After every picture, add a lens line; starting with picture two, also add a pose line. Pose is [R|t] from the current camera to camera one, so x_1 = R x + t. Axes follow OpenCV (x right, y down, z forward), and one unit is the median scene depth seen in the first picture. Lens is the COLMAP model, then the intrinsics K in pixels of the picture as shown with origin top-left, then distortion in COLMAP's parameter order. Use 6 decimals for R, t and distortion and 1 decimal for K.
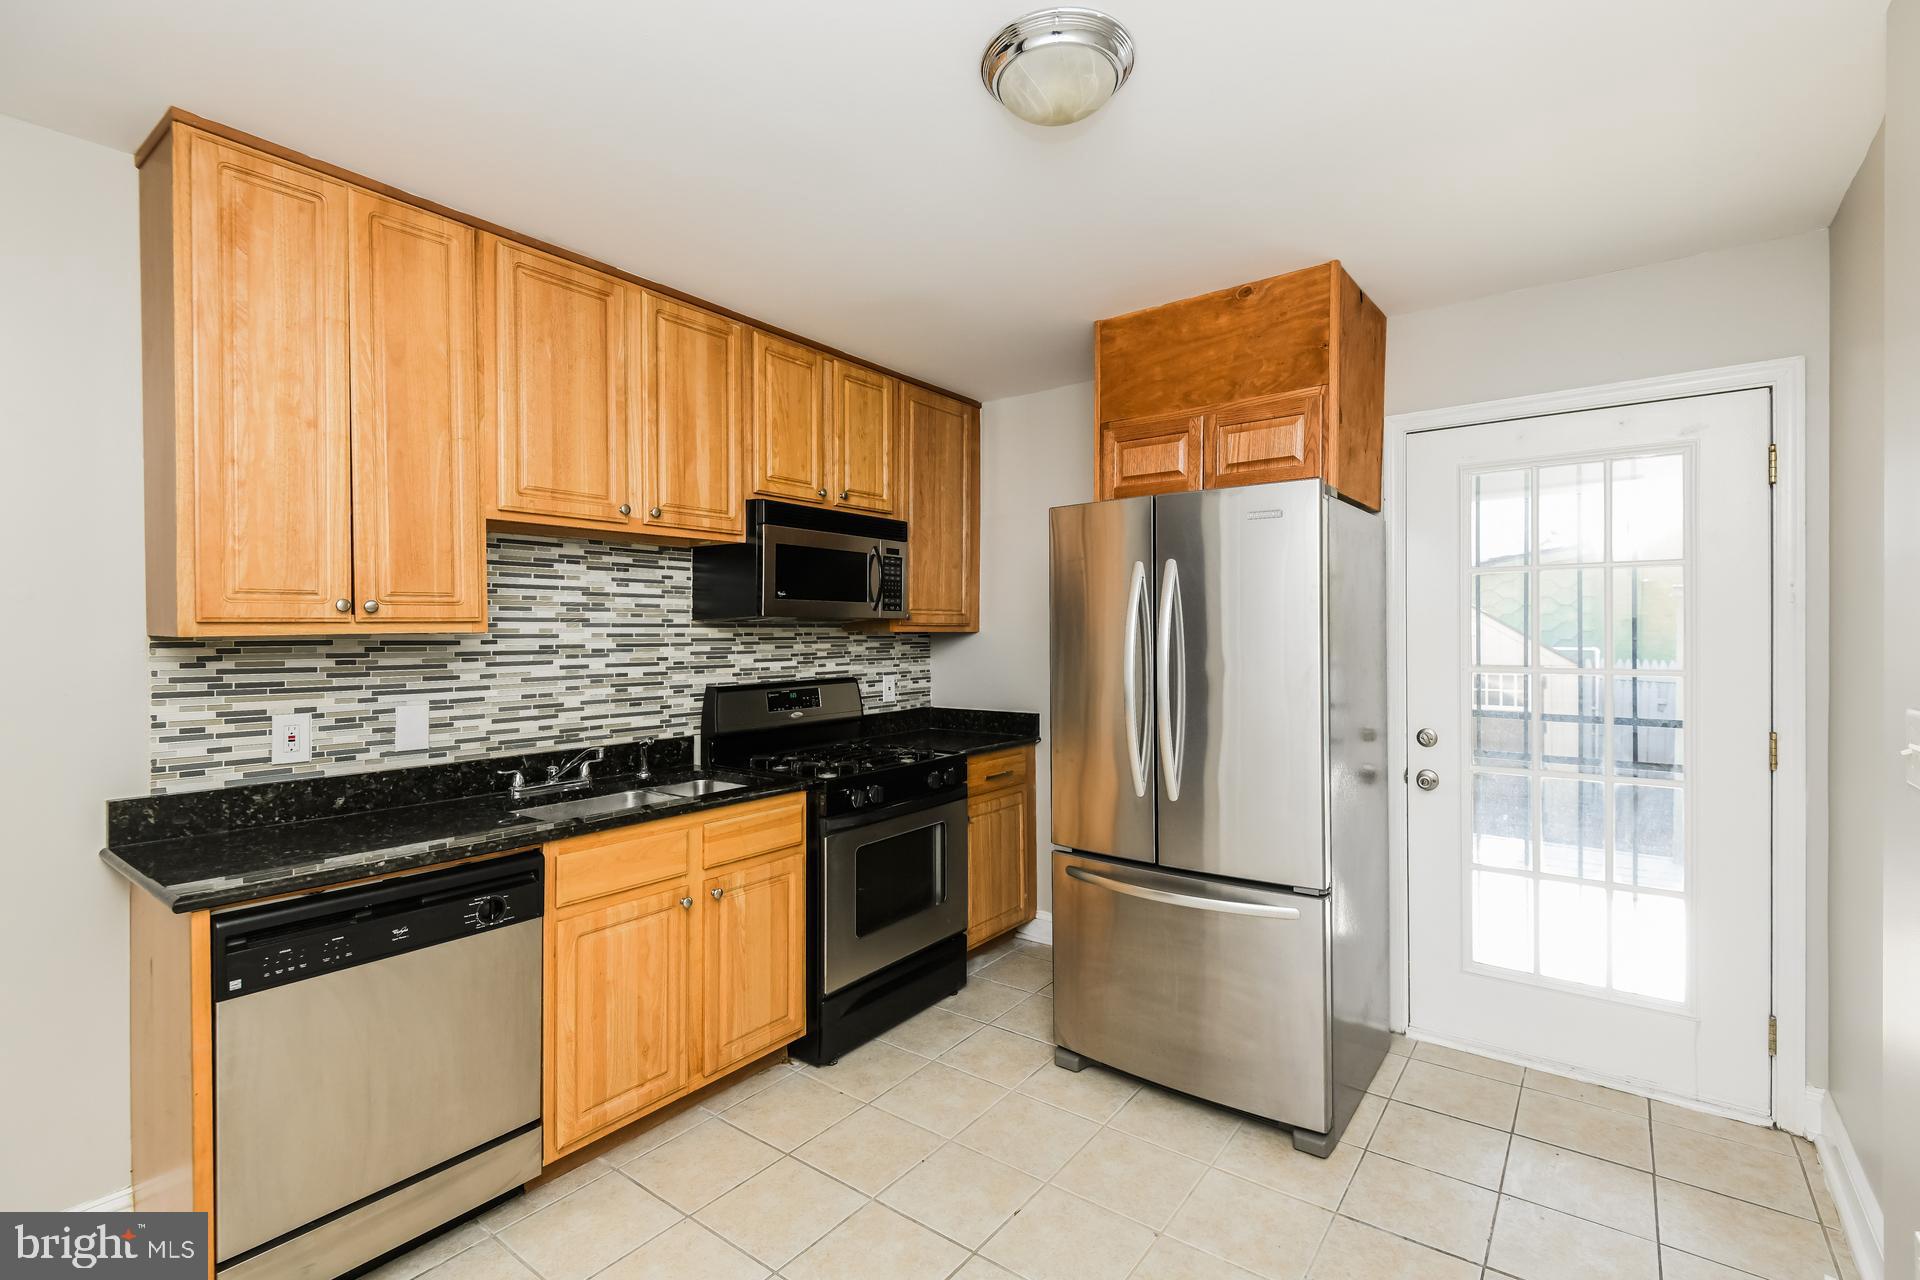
lens RADIAL K [[874.4, 0, 958.7], [0, 874.4, 633.5], [0, 0, 1]] dist [0.002383, -0.001511]
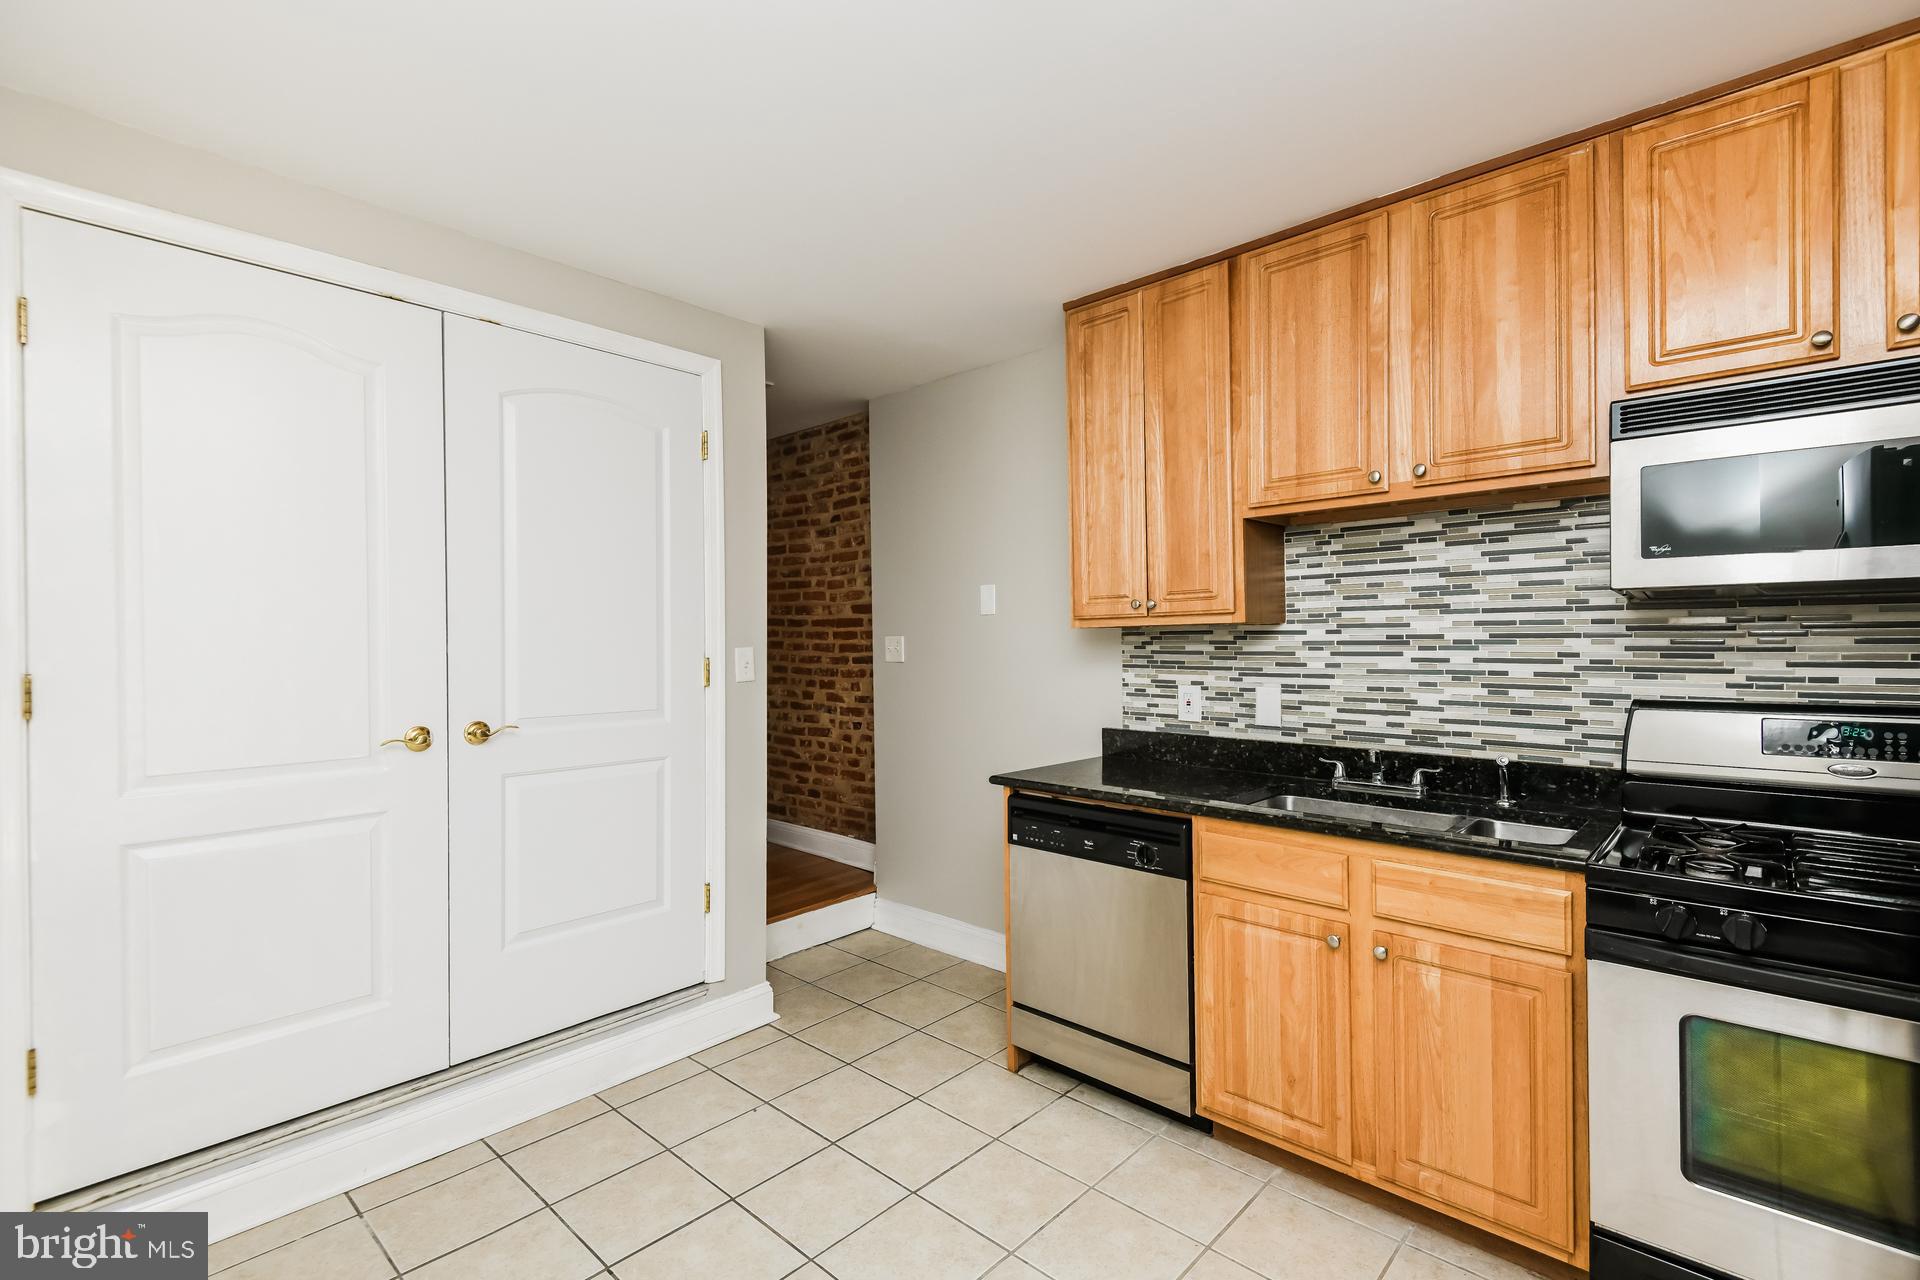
lens RADIAL K [[874.4, 0, 959.5], [0, 874.4, 643.0], [0, 0, 1]] dist [0.002383, -0.001511]
pose [[-0.126599, 0.008263, -0.991920, 0.523483], [0.005962, 0.999954, 0.007569, 0.012664], [0.991936, -0.004956, -0.126642, 0.697355]]
